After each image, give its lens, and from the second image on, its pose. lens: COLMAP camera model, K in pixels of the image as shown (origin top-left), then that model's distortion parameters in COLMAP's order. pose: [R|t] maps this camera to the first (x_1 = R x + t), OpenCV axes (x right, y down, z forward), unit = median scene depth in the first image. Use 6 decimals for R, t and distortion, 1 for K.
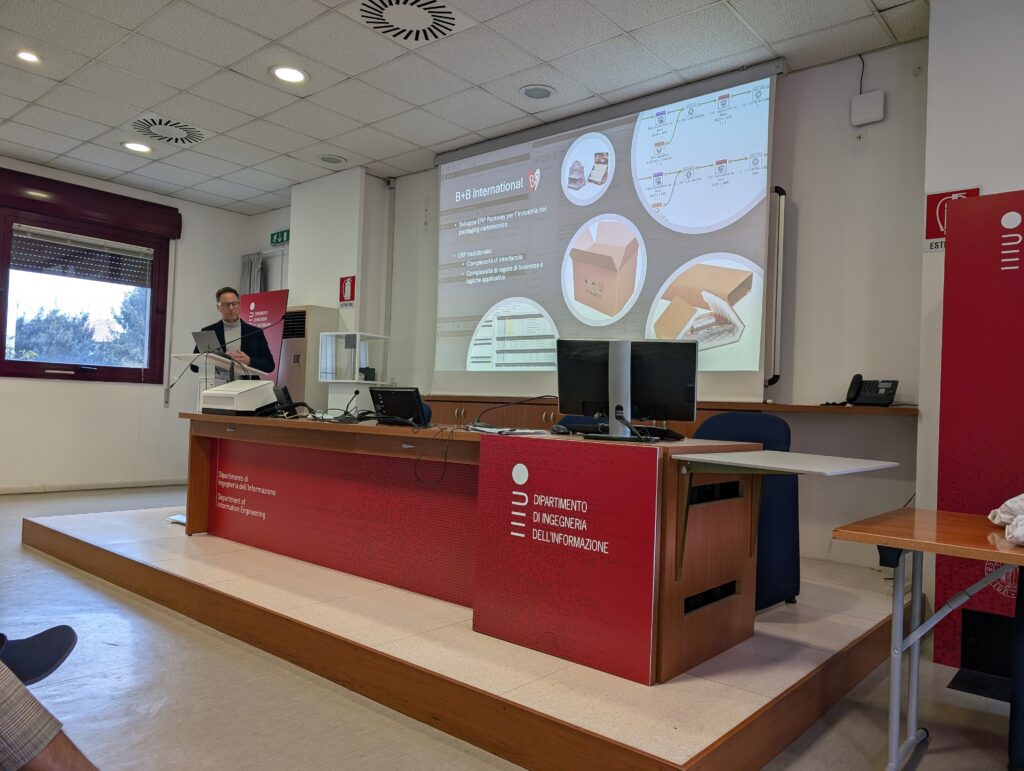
lens RADIAL K [[731.7, 0, 509.0], [0, 731.7, 396.5], [0, 0, 1]] dist [0.007295, -0.007821]
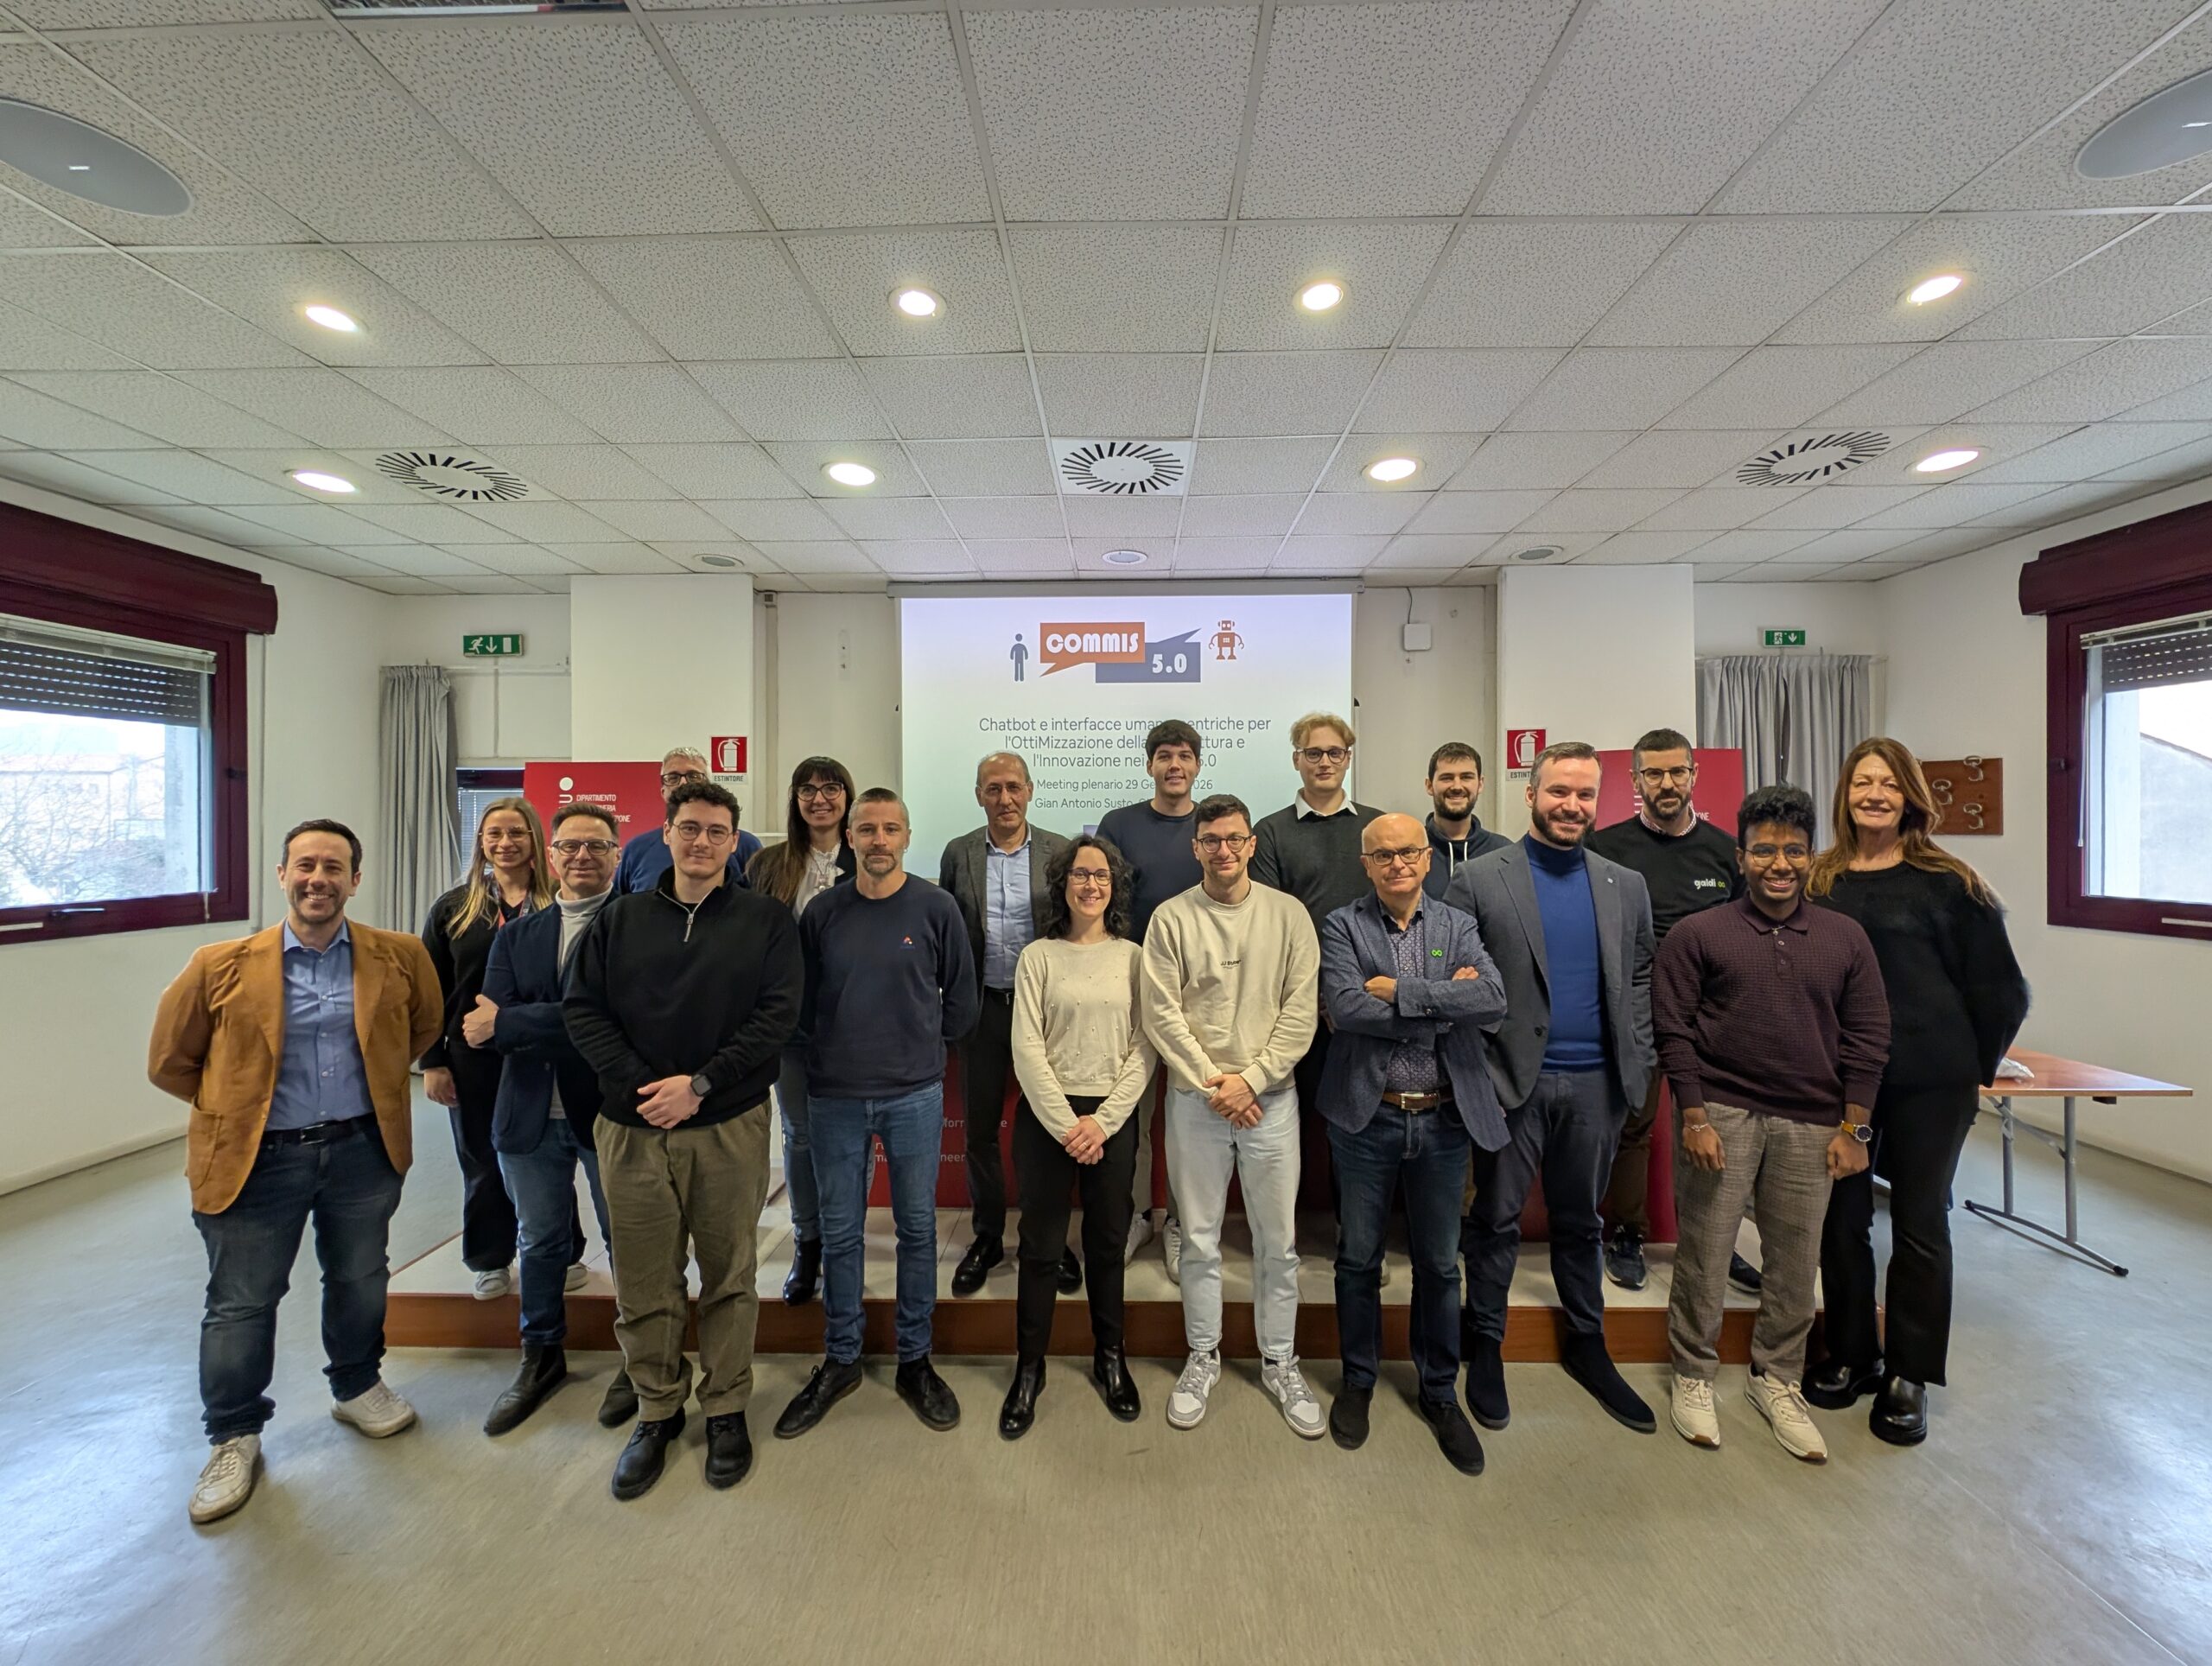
lens RADIAL K [[824.3, 0, 1109.0], [0, 824.3, 811.4], [0, 0, 1]] dist [0.000714, 0.000030]
pose [[0.774965, -0.034582, 0.631057, -0.799387], [0.023038, 0.999384, 0.026474, -0.200710], [-0.631584, -0.005978, 0.775284, 0.372459]]
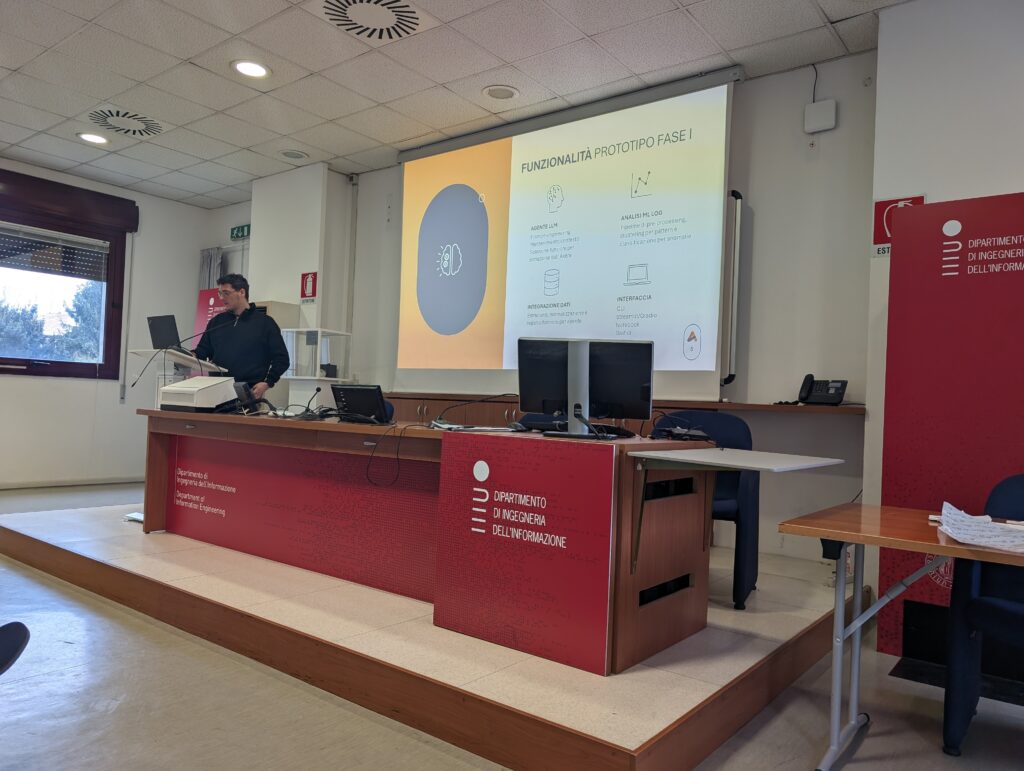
lens RADIAL K [[733.7, 0, 505.7], [0, 733.7, 394.8], [0, 0, 1]] dist [0.003530, -0.003351]
pose [[0.998936, 0.004491, 0.045896, 0.001747], [-0.004559, 0.999989, 0.001388, -0.001011], [-0.045889, -0.001596, 0.998945, -0.014774]]
